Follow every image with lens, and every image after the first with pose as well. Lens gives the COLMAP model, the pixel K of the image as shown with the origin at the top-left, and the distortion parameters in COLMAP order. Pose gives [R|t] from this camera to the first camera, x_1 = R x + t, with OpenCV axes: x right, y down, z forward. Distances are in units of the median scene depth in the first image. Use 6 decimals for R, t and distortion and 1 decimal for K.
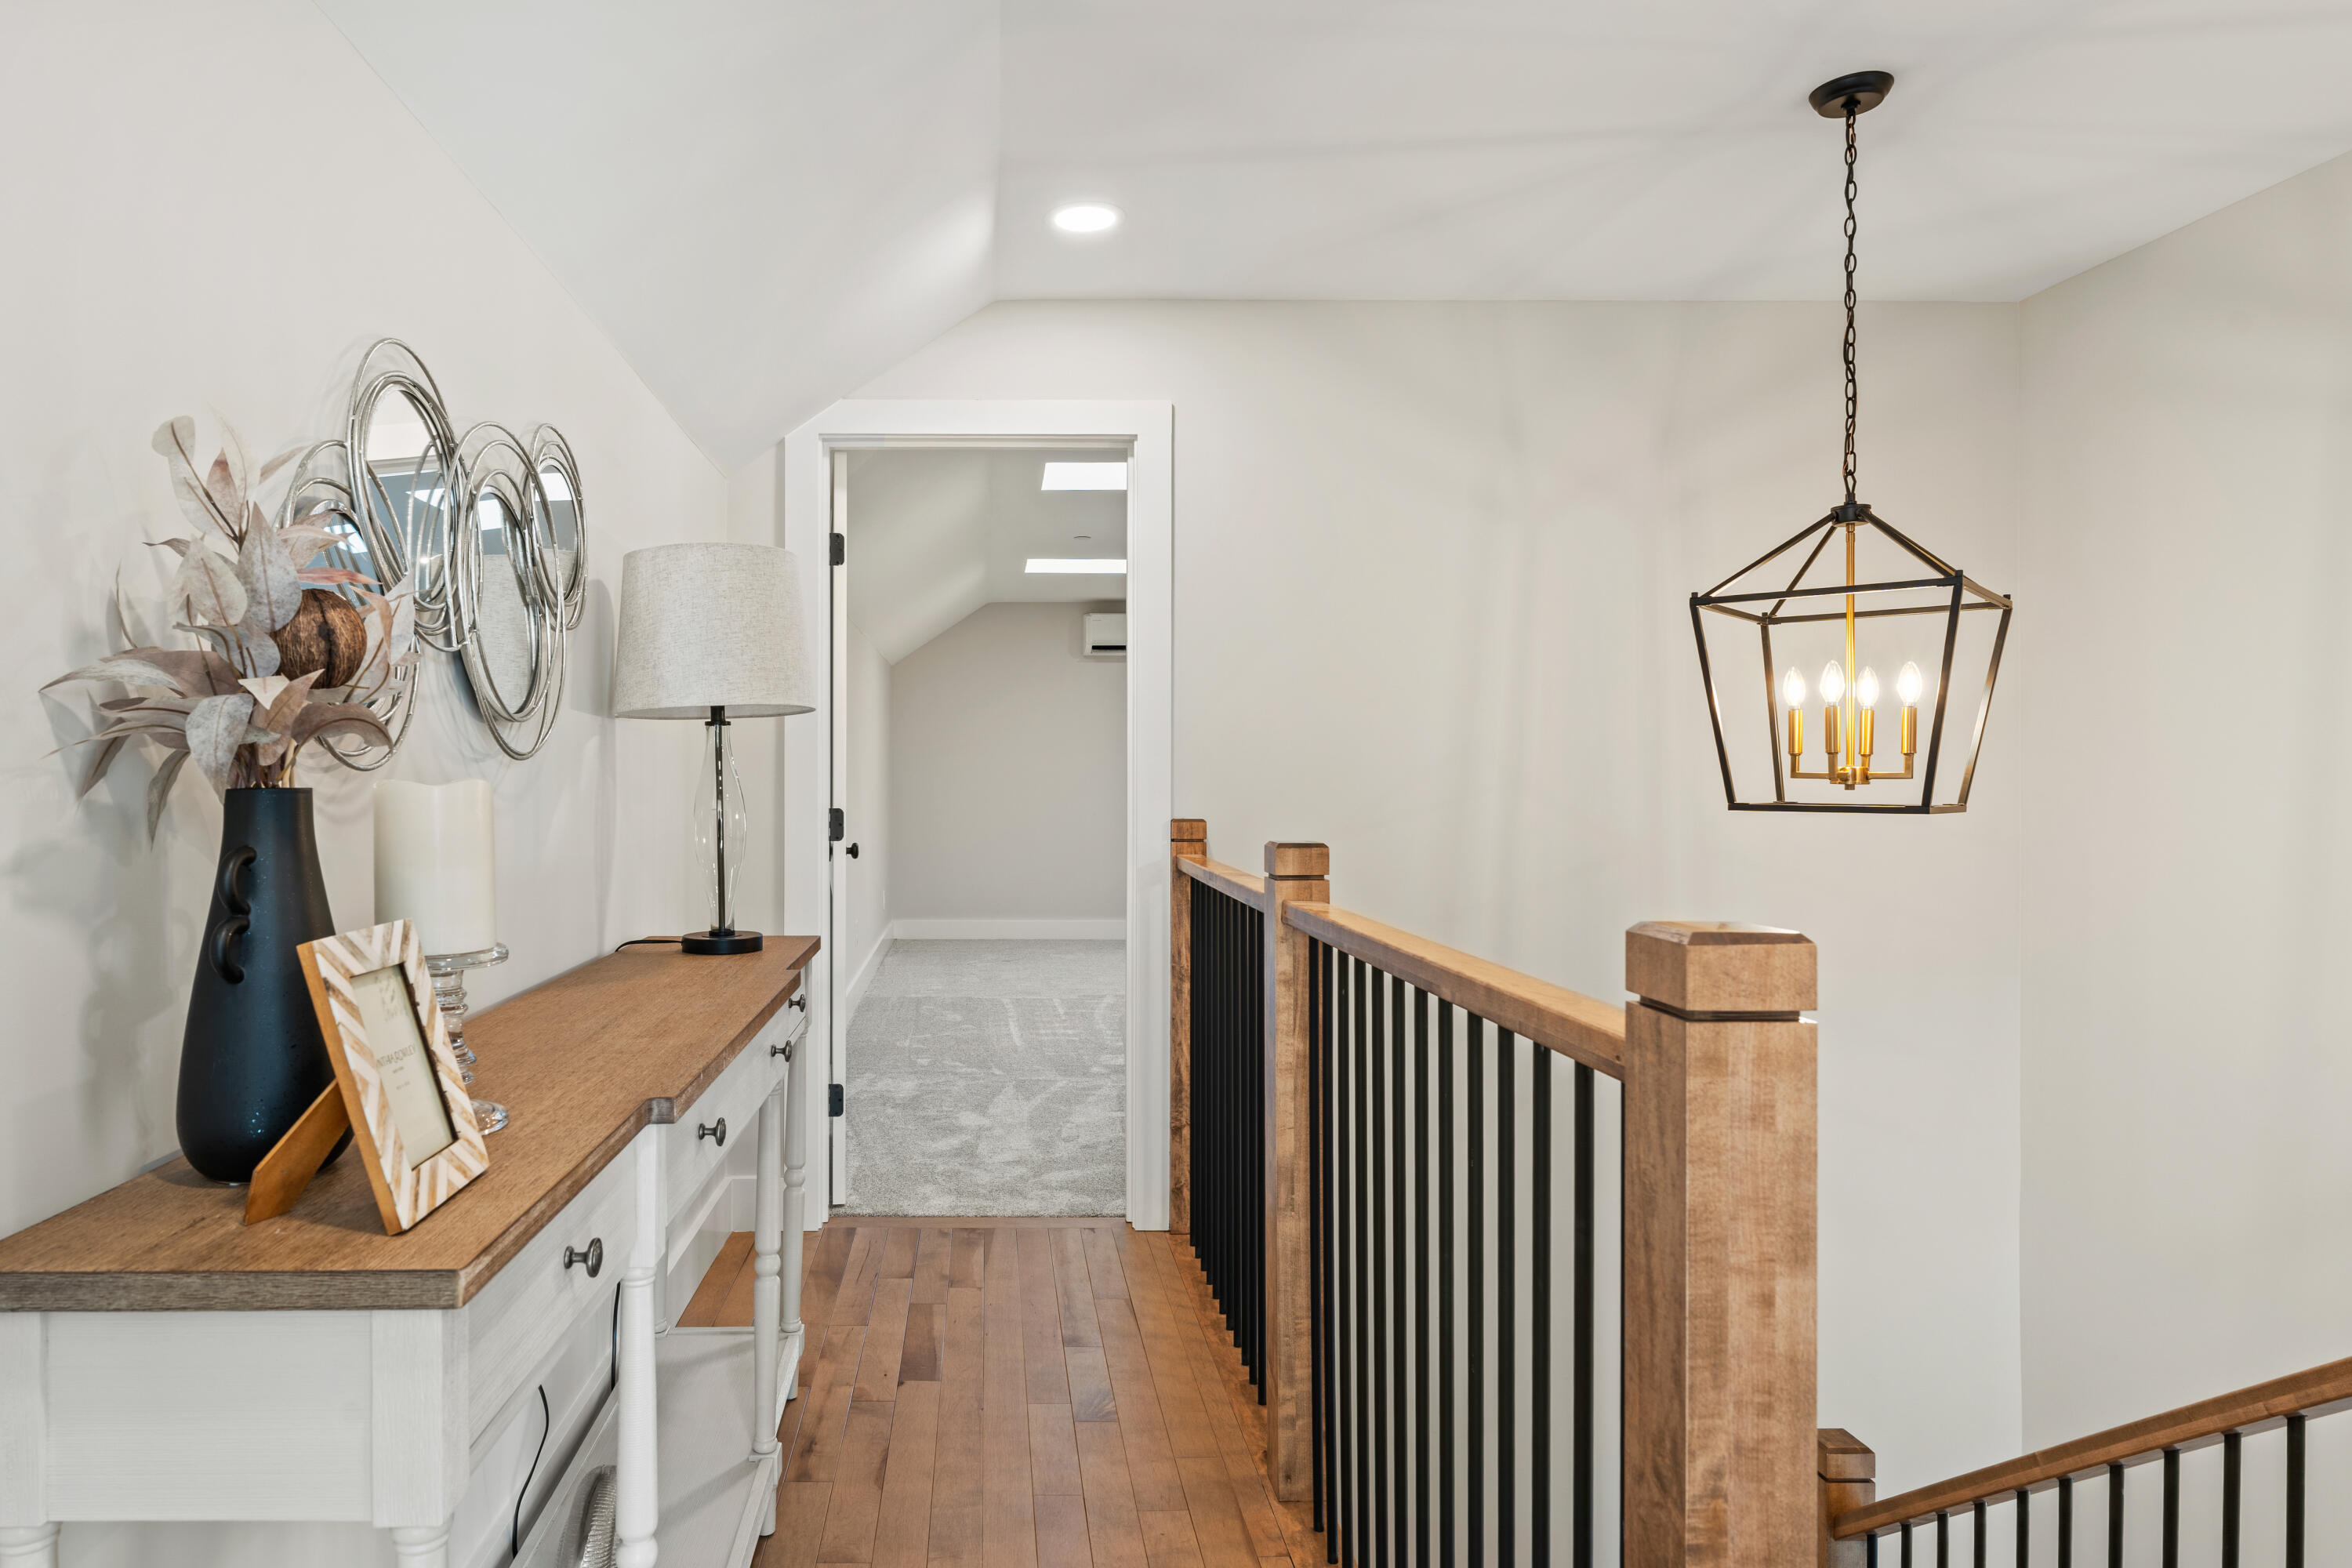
lens RADIAL K [[1337.2, 0, 1179.1], [0, 1337.2, 790.5], [0, 0, 1]] dist [0.001186, -0.001285]
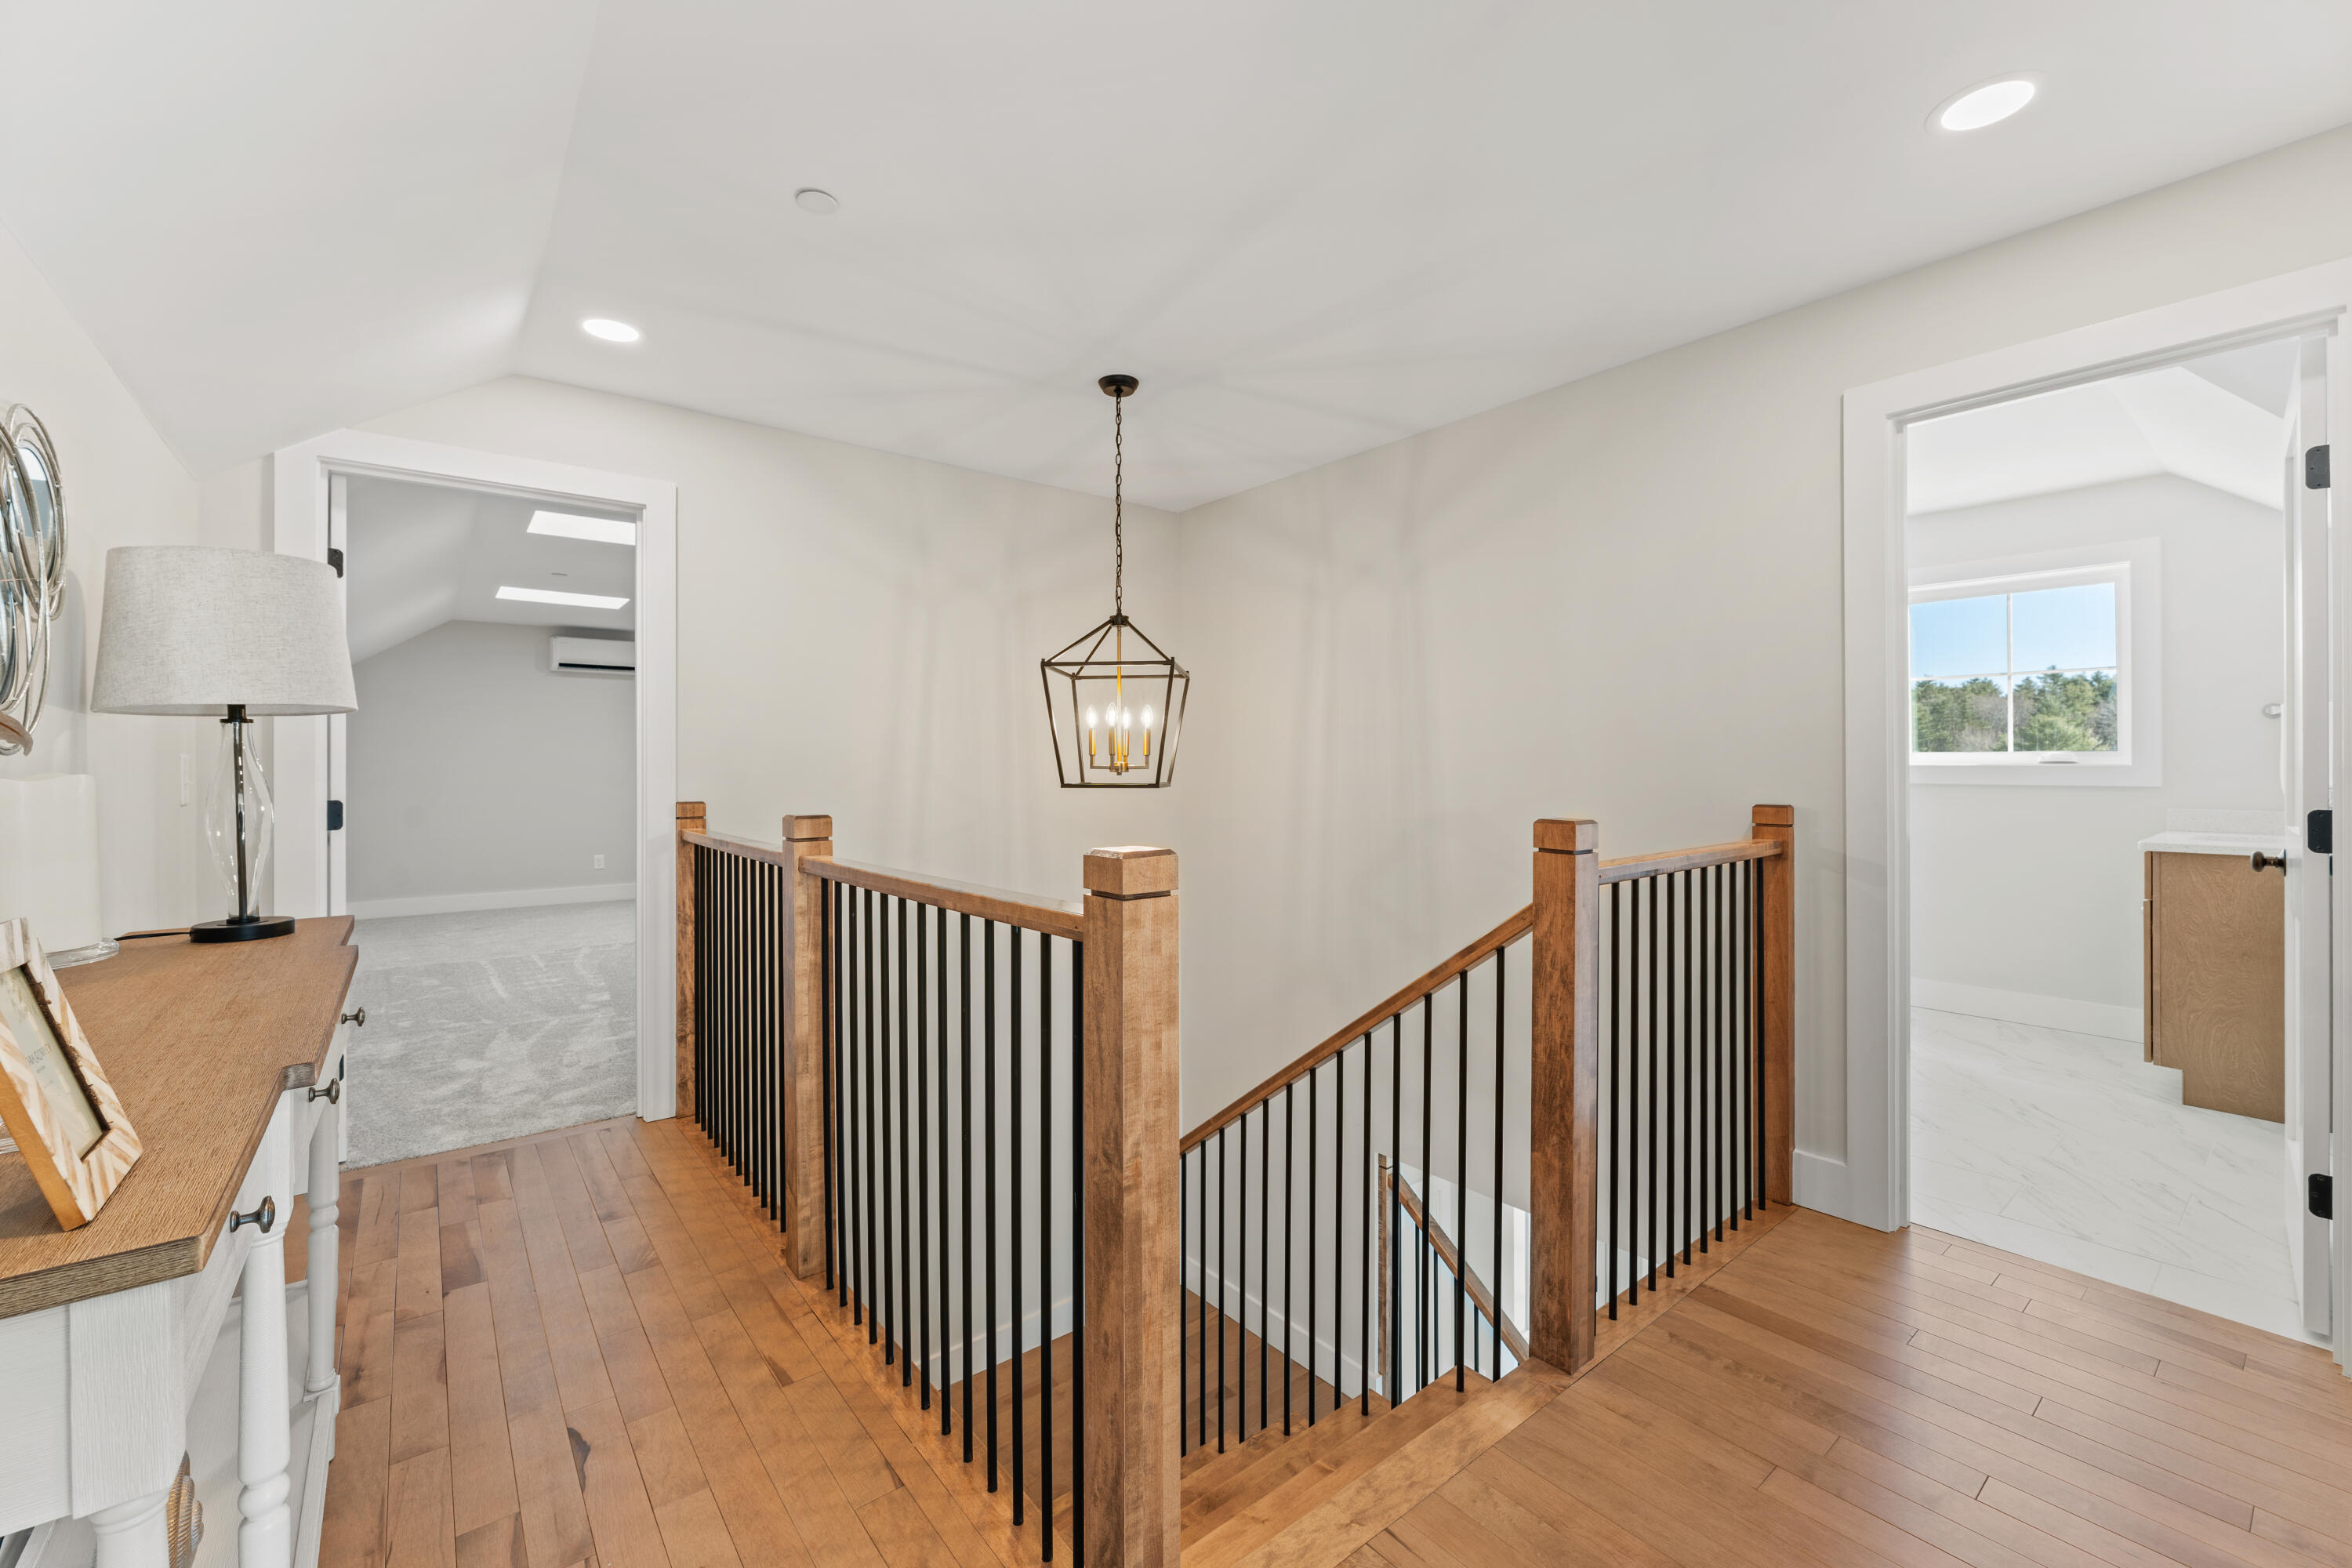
lens RADIAL K [[953.3, 0, 1176.0], [0, 953.3, 784.0], [0, 0, 1]] dist [-0.001652, -0.000502]
pose [[0.783614, -0.013991, 0.621091, -0.230581], [0.011427, 0.999902, 0.008106, 0.001668], [-0.621143, 0.000745, 0.783696, -0.042369]]
